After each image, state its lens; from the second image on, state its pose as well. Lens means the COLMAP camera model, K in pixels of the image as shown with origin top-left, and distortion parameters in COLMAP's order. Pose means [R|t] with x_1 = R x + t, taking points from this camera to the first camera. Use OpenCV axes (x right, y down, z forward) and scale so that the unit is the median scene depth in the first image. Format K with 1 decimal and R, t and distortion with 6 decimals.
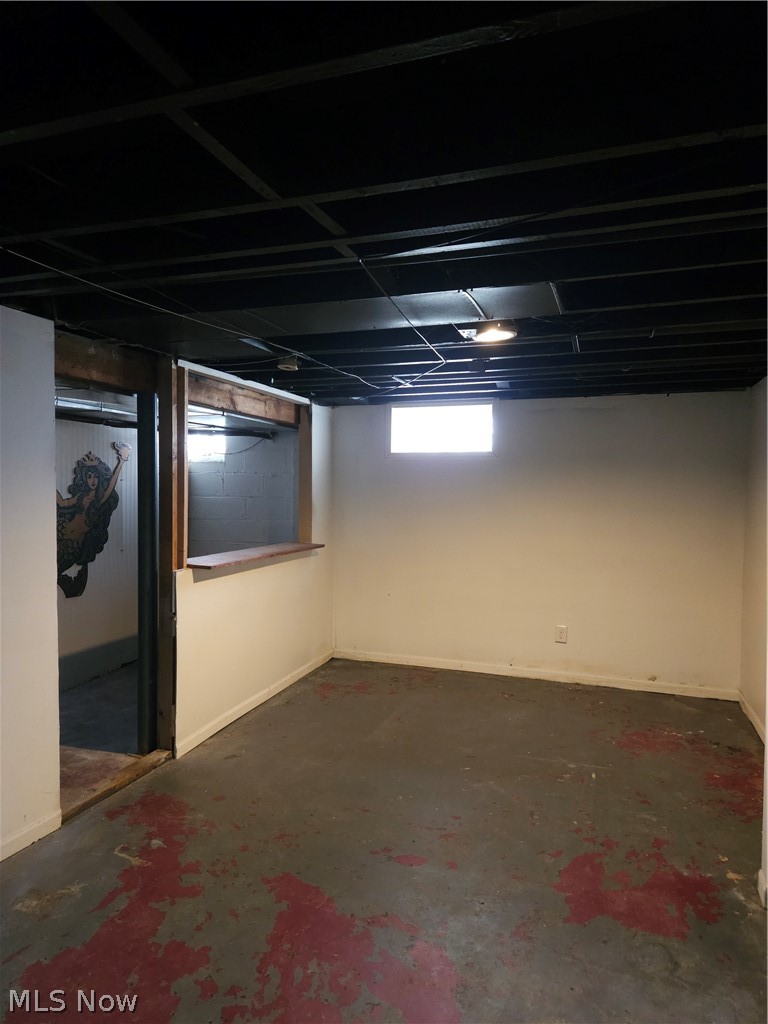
lens RADIAL K [[678.3, 0, 384.0], [0, 678.3, 512.0], [0, 0, 1]] dist [0.050392, 0.000023]
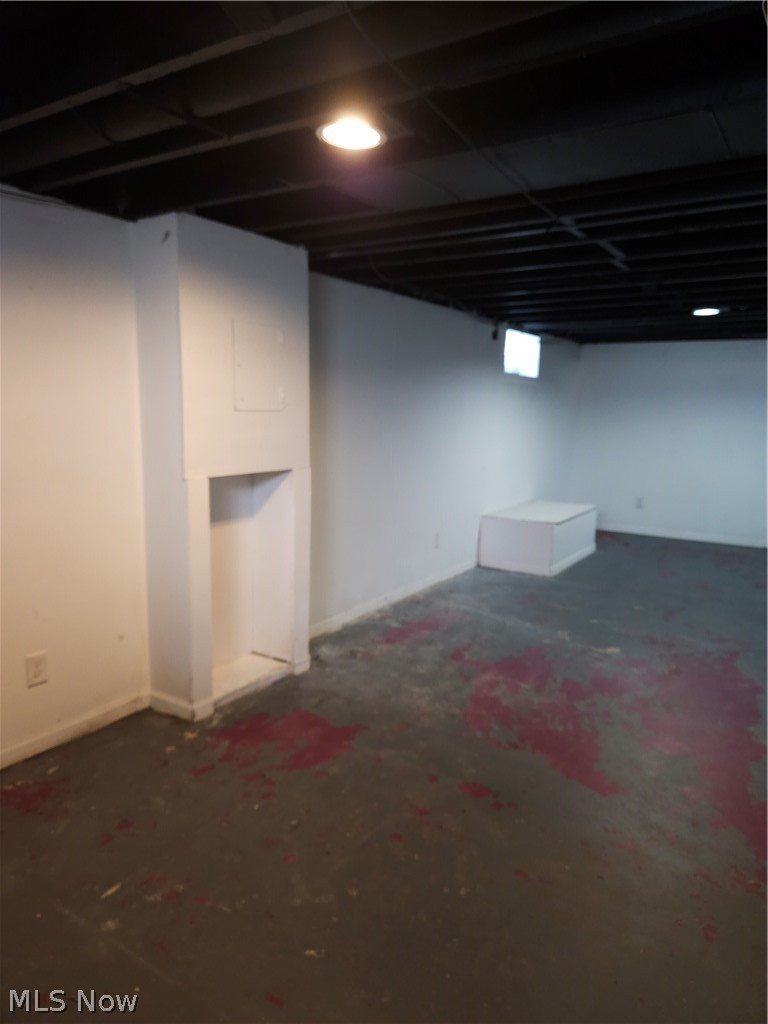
lens RADIAL K [[678.3, 0, 384.0], [0, 678.3, 512.0], [0, 0, 1]] dist [0.050392, 0.000023]
pose [[-0.970812, -0.065082, 0.230843, -0.034608], [-0.019260, 0.980526, 0.195443, -0.054182], [-0.239068, 0.185293, -0.953160, 1.872257]]
